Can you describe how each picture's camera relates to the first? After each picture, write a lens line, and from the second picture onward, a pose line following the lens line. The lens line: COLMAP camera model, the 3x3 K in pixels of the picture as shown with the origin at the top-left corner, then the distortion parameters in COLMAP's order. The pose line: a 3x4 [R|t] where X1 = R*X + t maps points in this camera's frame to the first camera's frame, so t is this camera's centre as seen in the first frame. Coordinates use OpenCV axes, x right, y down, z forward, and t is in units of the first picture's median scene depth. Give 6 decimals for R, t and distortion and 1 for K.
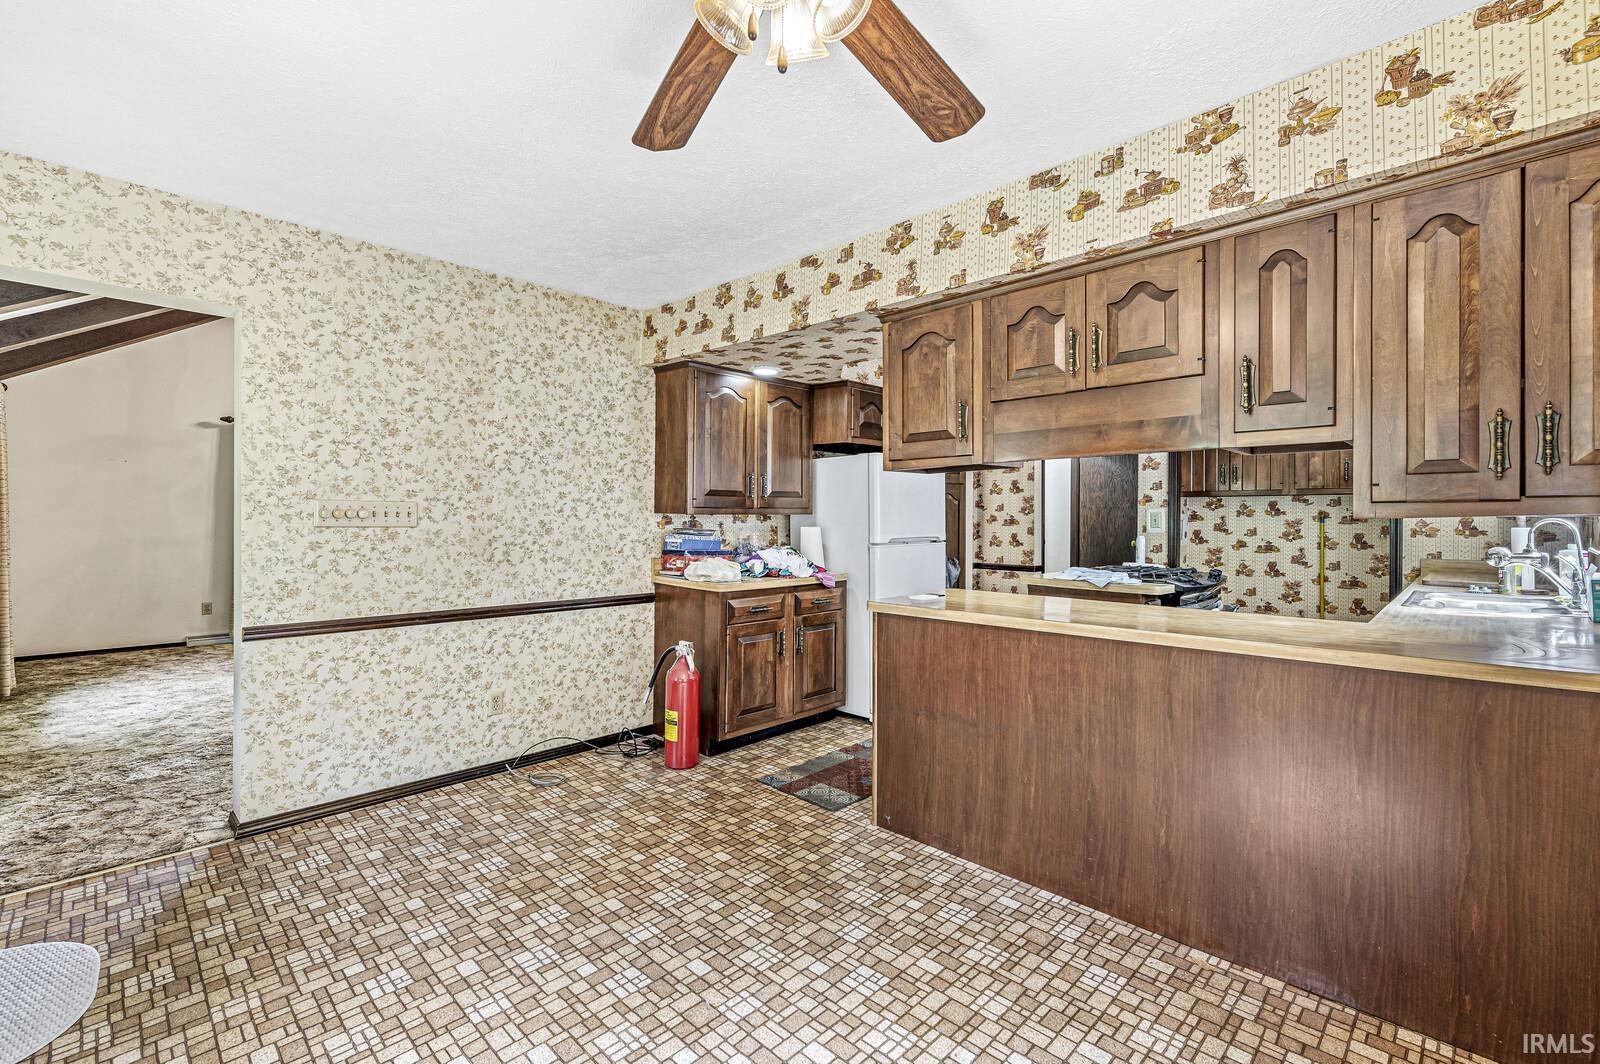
lens RADIAL K [[698.0, 0, 804.4], [0, 698.0, 516.7], [0, 0, 1]] dist [0.000284, -0.001750]
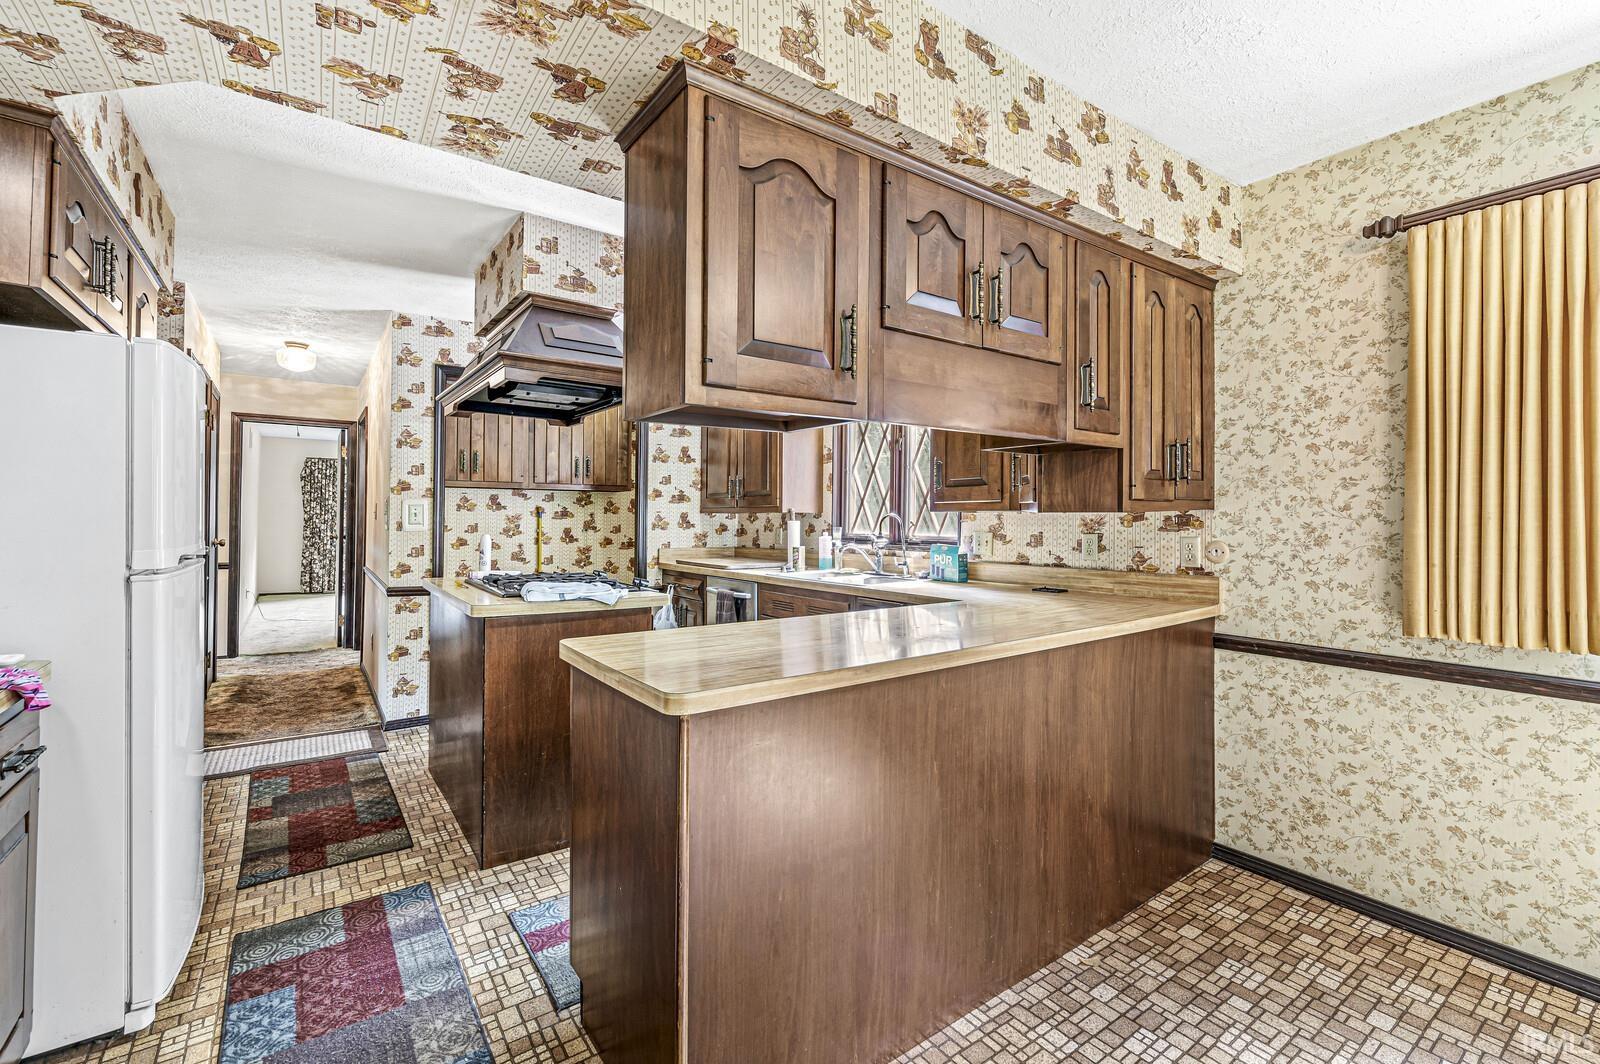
lens RADIAL K [[698.0, 0, 800.3], [0, 698.0, 514.1], [0, 0, 1]] dist [0.000284, -0.001750]
pose [[0.176701, 0.005054, 0.984252, -0.176310], [-0.006542, 0.999971, -0.003960, 0.004719], [-0.984243, -0.005739, 0.176728, 0.455195]]
